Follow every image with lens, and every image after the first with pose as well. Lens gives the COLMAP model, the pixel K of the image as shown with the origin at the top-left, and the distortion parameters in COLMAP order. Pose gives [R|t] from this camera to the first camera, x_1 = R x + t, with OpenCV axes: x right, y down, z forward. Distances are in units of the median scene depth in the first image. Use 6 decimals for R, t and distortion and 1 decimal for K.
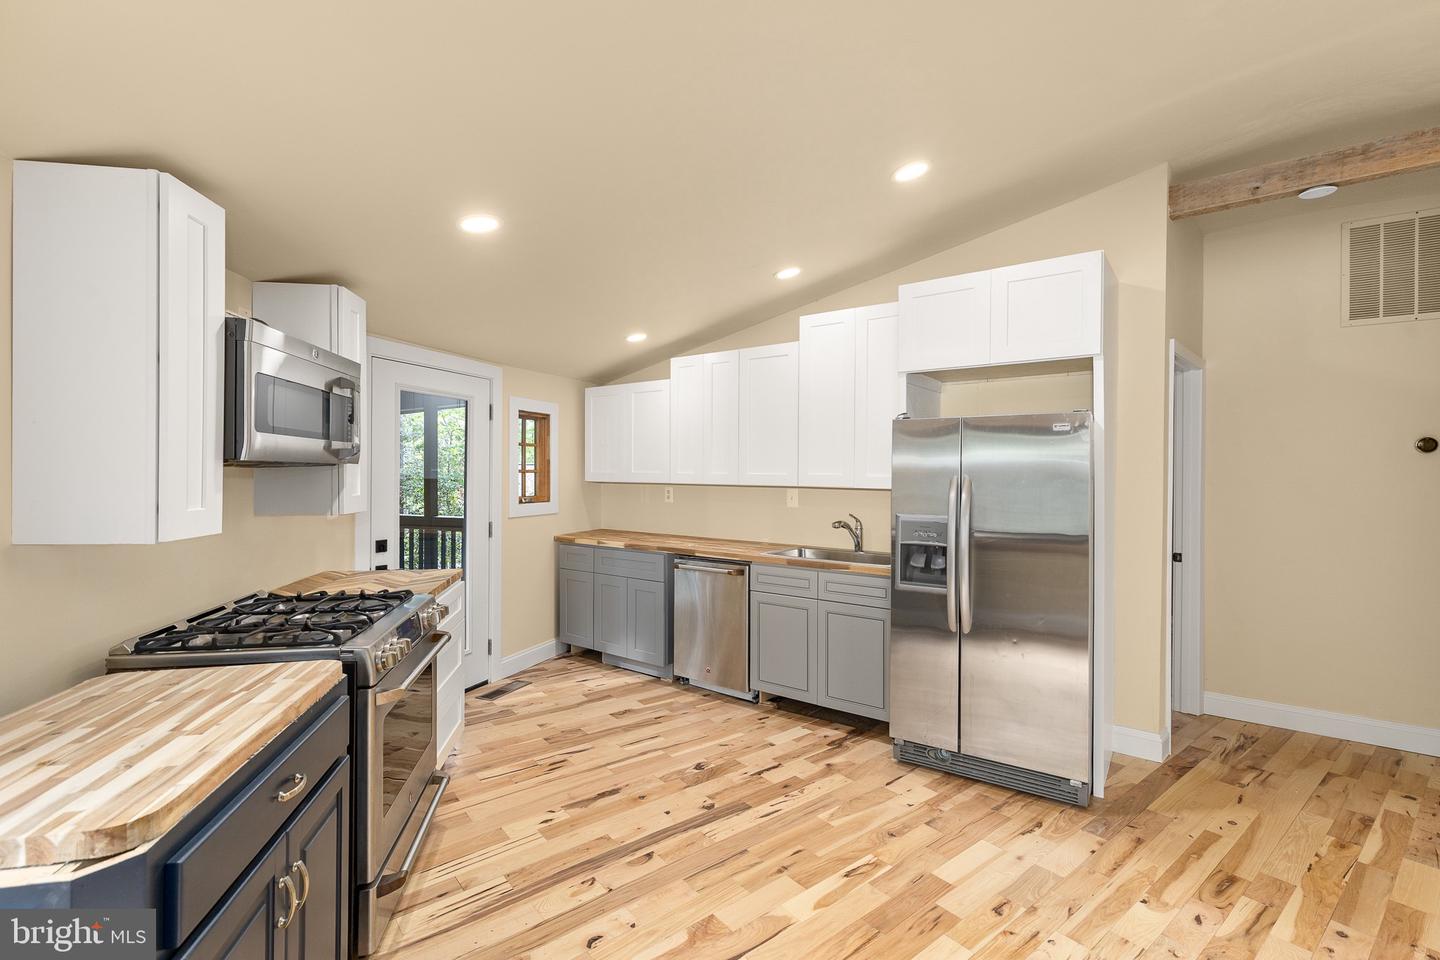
lens RADIAL K [[637.0, 0, 709.5], [0, 637.0, 477.8], [0, 0, 1]] dist [0.016232, -0.000317]
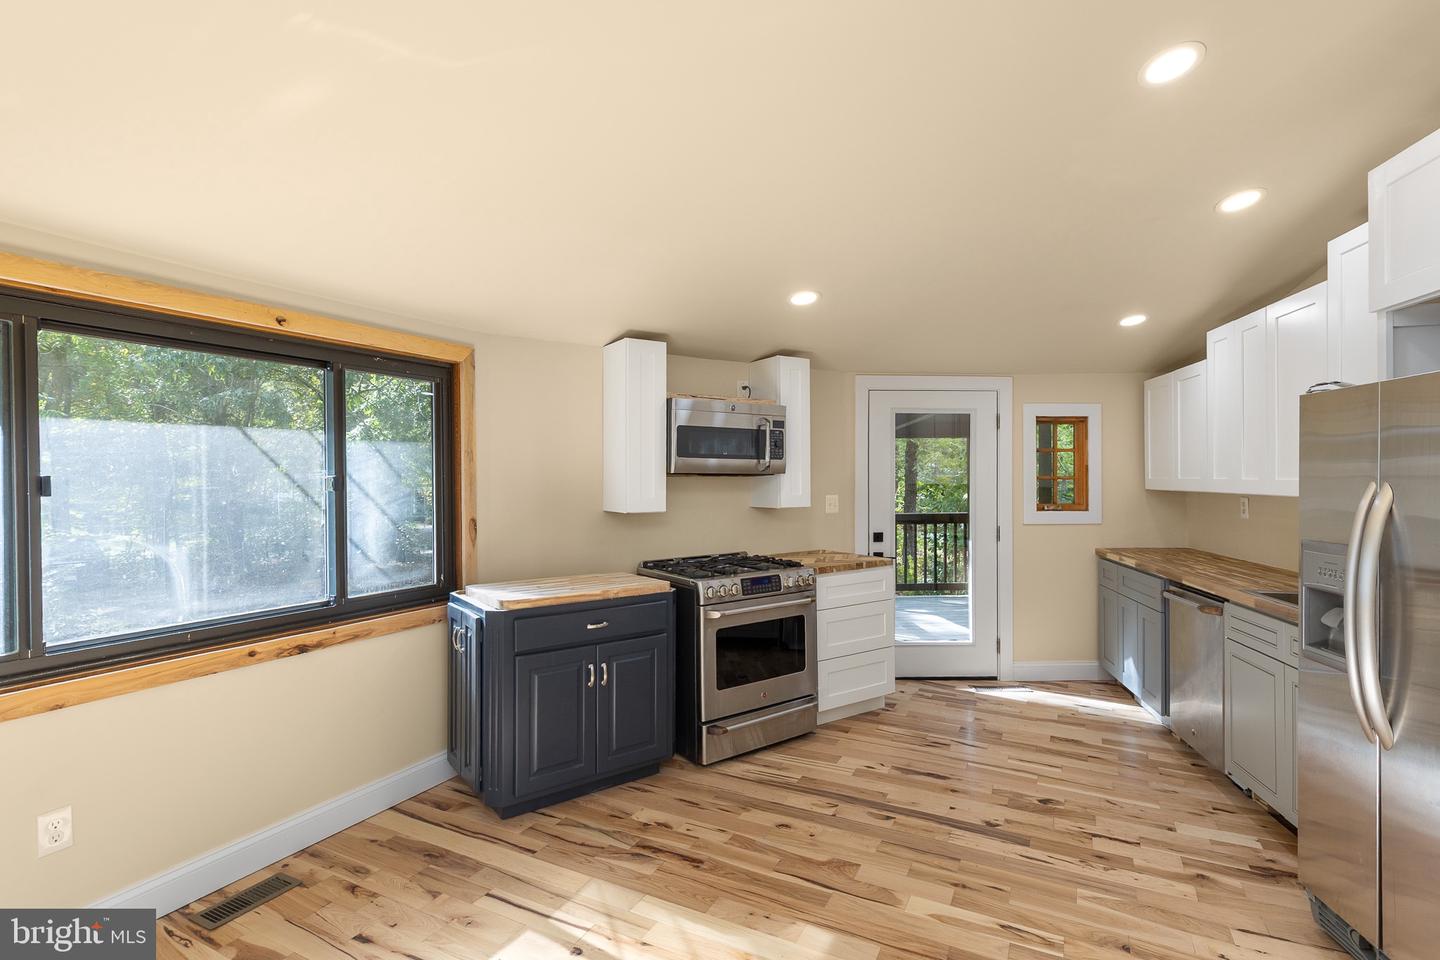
lens RADIAL K [[637.0, 0, 709.5], [0, 637.0, 477.8], [0, 0, 1]] dist [0.016232, -0.000317]
pose [[0.446733, -0.006878, -0.894641, 0.599335], [-0.005308, 0.999932, -0.010338, 0.004084], [0.894652, 0.009367, 0.446666, 0.161517]]
